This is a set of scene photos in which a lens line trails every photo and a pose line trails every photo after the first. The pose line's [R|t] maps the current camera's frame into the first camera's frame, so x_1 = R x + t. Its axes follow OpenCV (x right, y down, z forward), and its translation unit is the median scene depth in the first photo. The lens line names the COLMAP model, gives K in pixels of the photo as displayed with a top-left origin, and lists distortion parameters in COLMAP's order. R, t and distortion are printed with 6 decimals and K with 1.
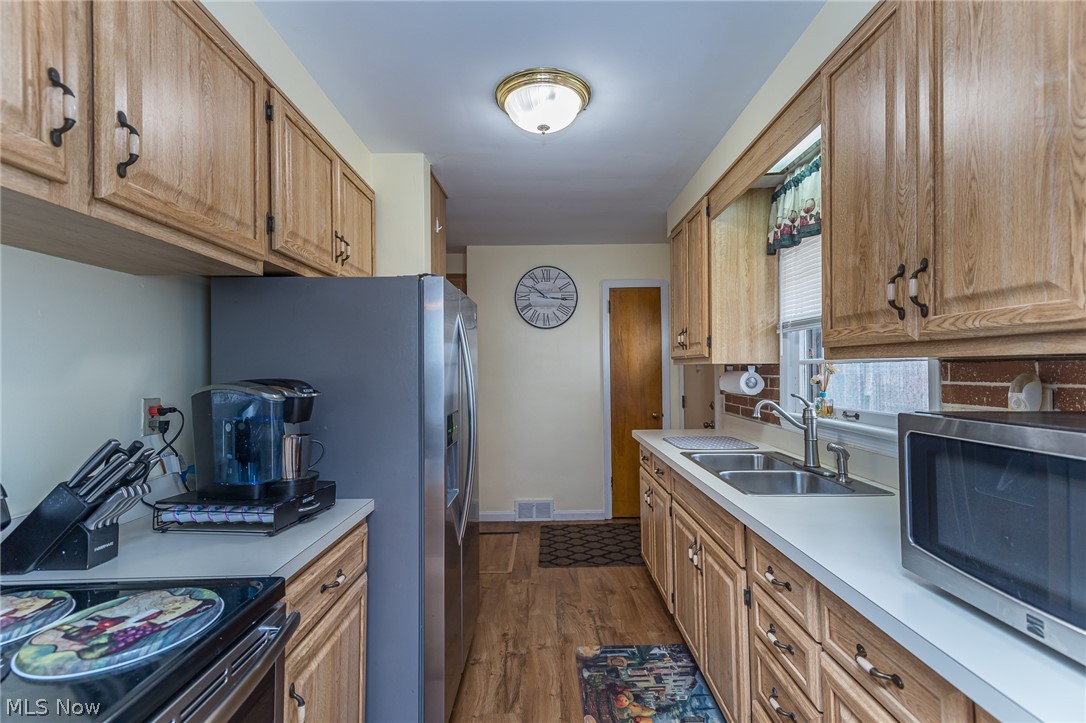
lens RADIAL K [[502.8, 0, 543.0], [0, 502.8, 361.5], [0, 0, 1]] dist [0.029947, -0.001093]
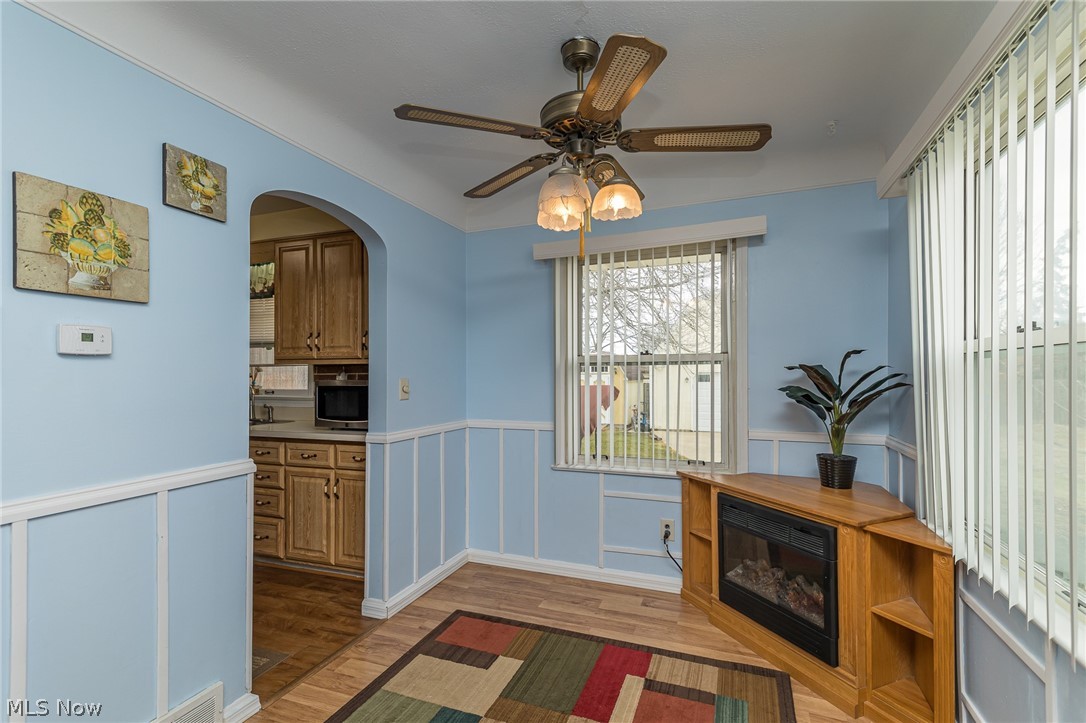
lens RADIAL K [[502.8, 0, 543.0], [0, 502.8, 361.5], [0, 0, 1]] dist [0.029947, -0.001093]
pose [[0.371210, 0.027705, 0.928135, -1.903079], [-0.014744, 0.999605, -0.023941, 0.034639], [-0.928432, -0.004797, 0.371472, -1.673554]]
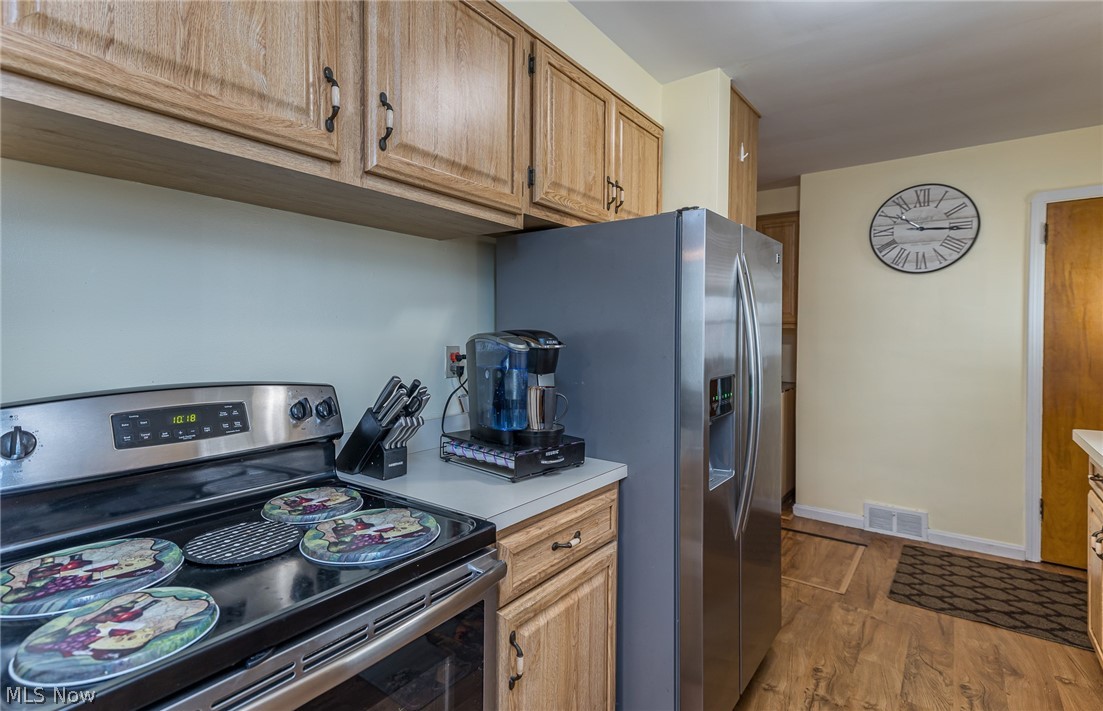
lens RADIAL K [[541.9, 0, 548.5], [0, 541.9, 340.5], [0, 0, 1]] dist [0.035633, -0.007162]
pose [[0.797975, 0.023222, -0.602243, 0.140022], [-0.004795, 0.999470, 0.032186, 0.017781], [0.602672, -0.022796, 0.797663, 0.141757]]
